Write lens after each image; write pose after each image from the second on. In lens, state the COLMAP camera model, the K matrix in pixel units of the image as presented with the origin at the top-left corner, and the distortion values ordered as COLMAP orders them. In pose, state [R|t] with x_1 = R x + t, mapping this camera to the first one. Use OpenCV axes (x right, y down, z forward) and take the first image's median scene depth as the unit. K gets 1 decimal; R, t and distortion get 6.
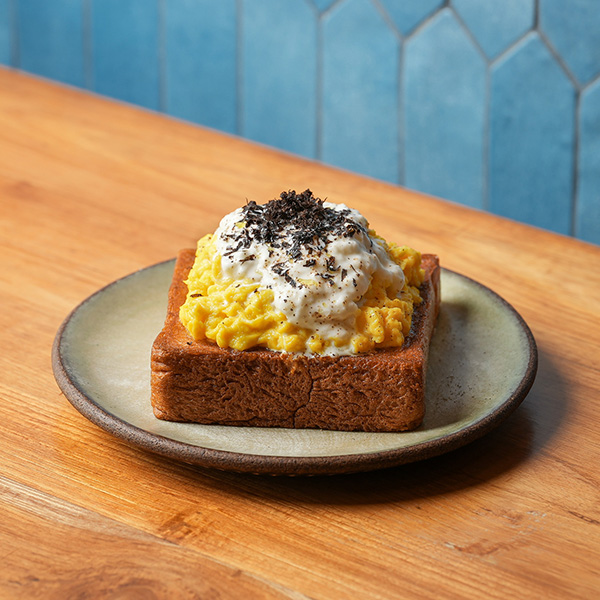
lens RADIAL K [[2960.1, 0, 299.3], [0, 2960.1, 346.5], [0, 0, 1]] dist [-0.001030, 13.641562]
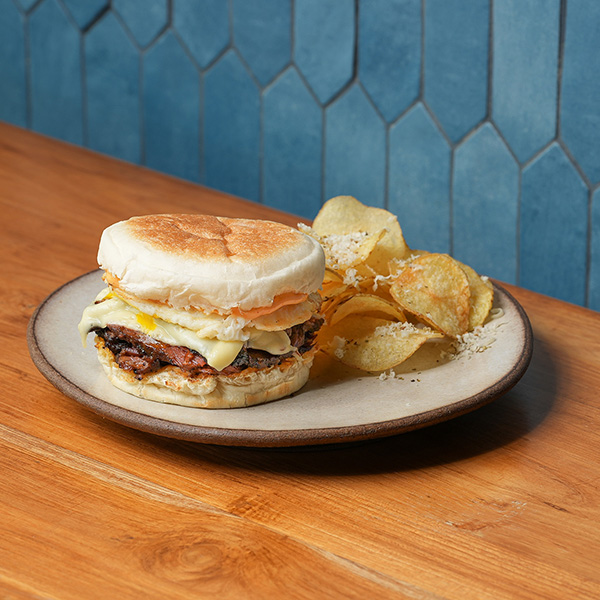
lens RADIAL K [[2960.1, 0, 299.3], [0, 2960.1, 346.5], [0, 0, 1]] dist [-0.001030, 13.641562]
pose [[0.998322, 0.025581, -0.051949, 0.046484], [-0.028005, 0.998526, -0.046488, 0.047667], [0.050683, 0.047865, 0.997567, -0.278459]]
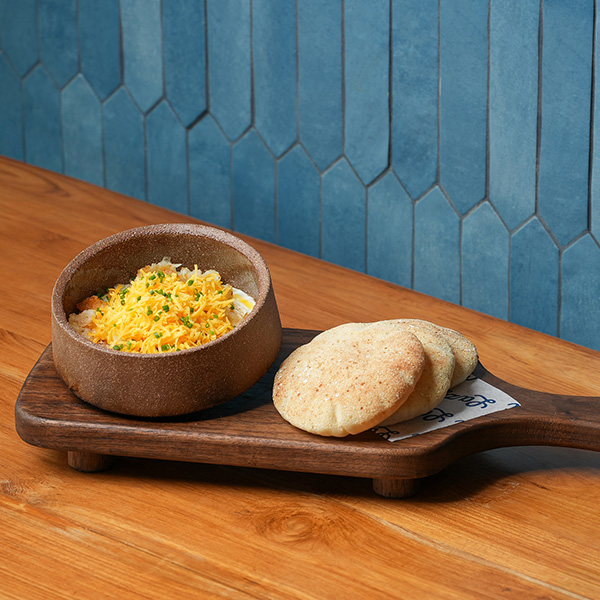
lens RADIAL K [[2570.3, 0, 300.0], [0, 2570.3, 300.0], [0, 0, 1]] dist [-0.042070, 3.848645]
pose [[0.998330, 0.013320, -0.056219, 0.032473], [-0.015819, 0.998896, -0.044241, 0.013475], [0.055568, 0.045056, 0.997438, -0.595439]]
